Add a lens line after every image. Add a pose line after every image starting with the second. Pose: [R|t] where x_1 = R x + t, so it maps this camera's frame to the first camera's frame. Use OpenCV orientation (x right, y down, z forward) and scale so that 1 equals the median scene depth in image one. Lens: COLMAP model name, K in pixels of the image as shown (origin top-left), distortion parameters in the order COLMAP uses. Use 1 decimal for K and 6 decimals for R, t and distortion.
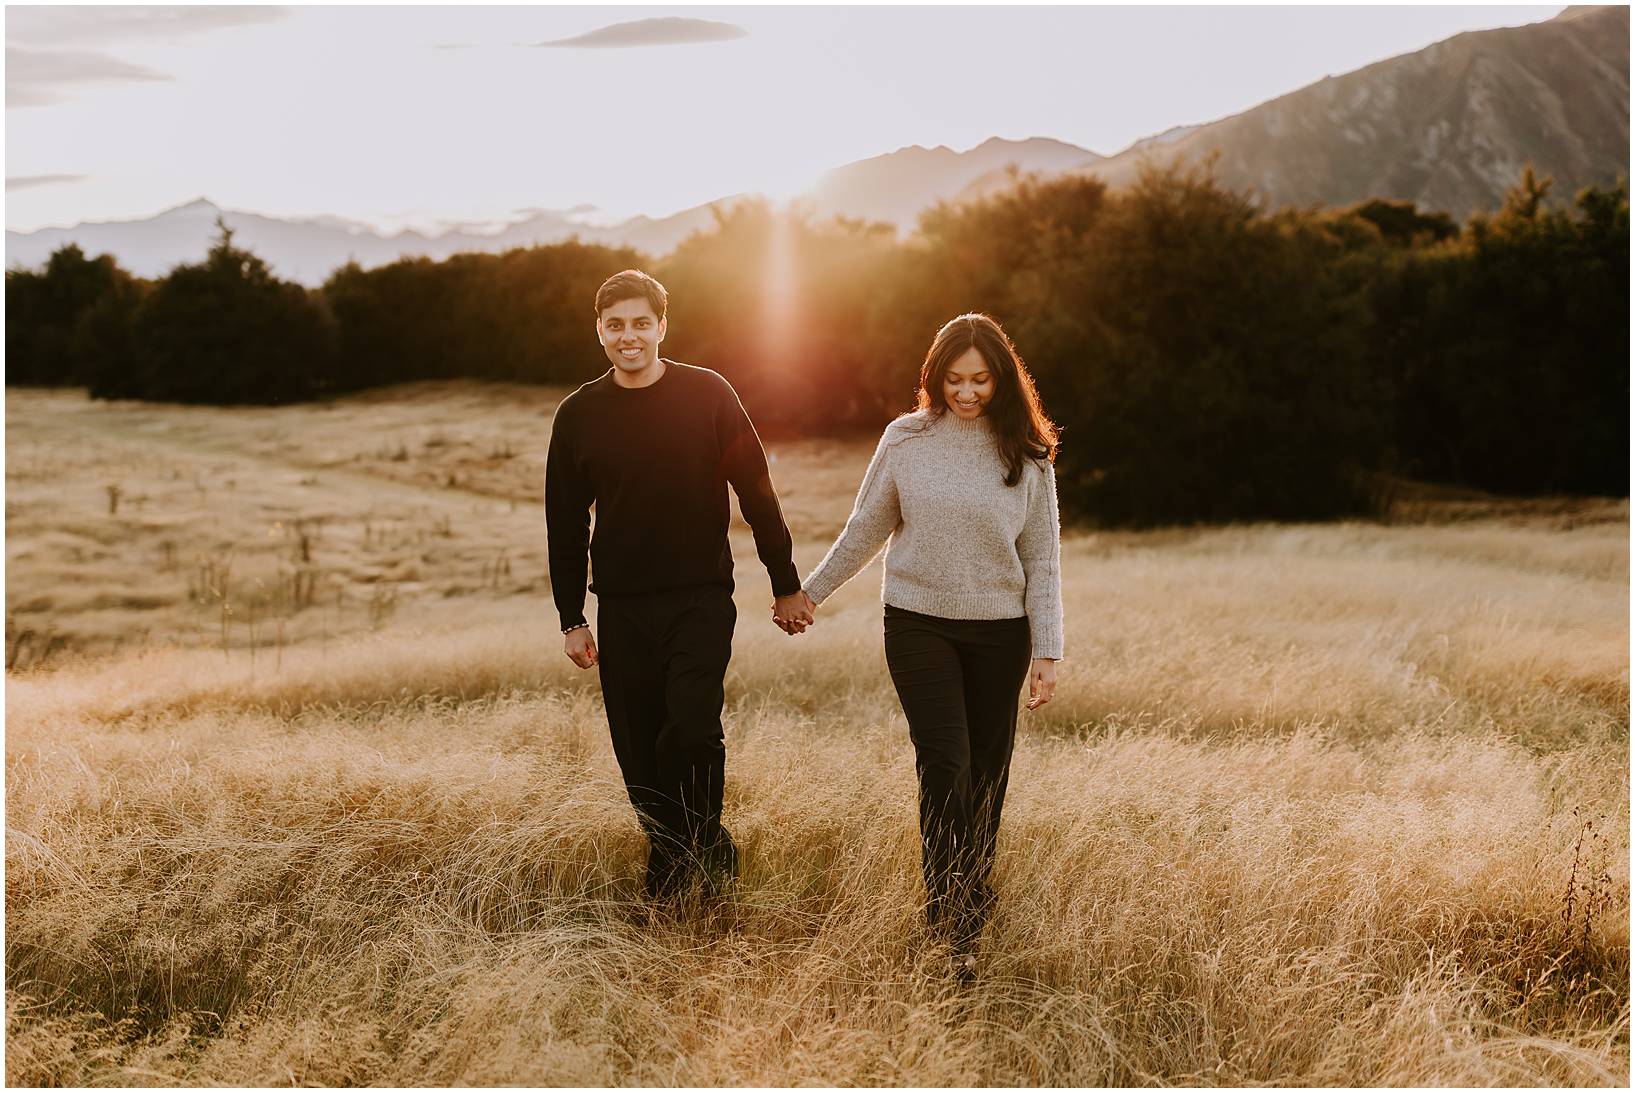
lens RADIAL K [[1617.5, 0, 791.6], [0, 1617.5, 550.7], [0, 0, 1]] dist [0.012241, -0.022077]
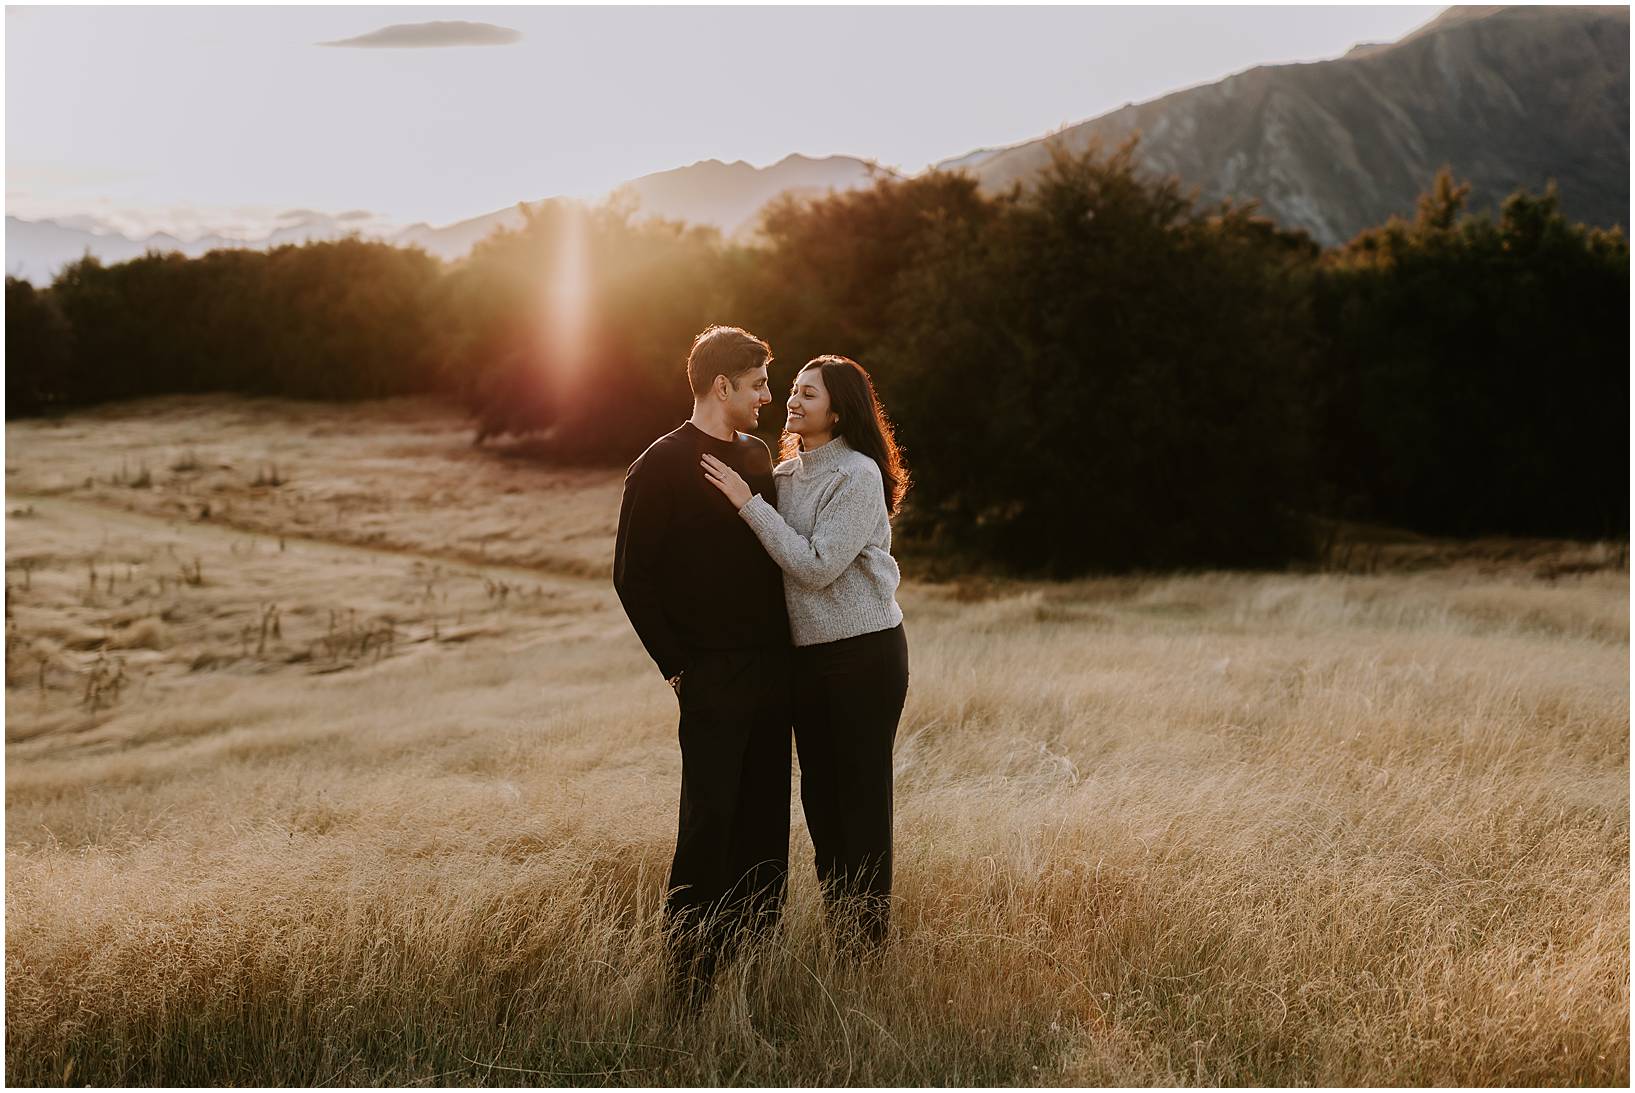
lens RADIAL K [[1617.5, 0, 791.6], [0, 1617.5, 550.7], [0, 0, 1]] dist [0.012241, -0.022077]
pose [[0.990496, 0.001259, 0.137536, -0.025783], [0.000944, 0.999872, -0.015952, -0.009770], [-0.137539, 0.015931, 0.990368, 0.133575]]
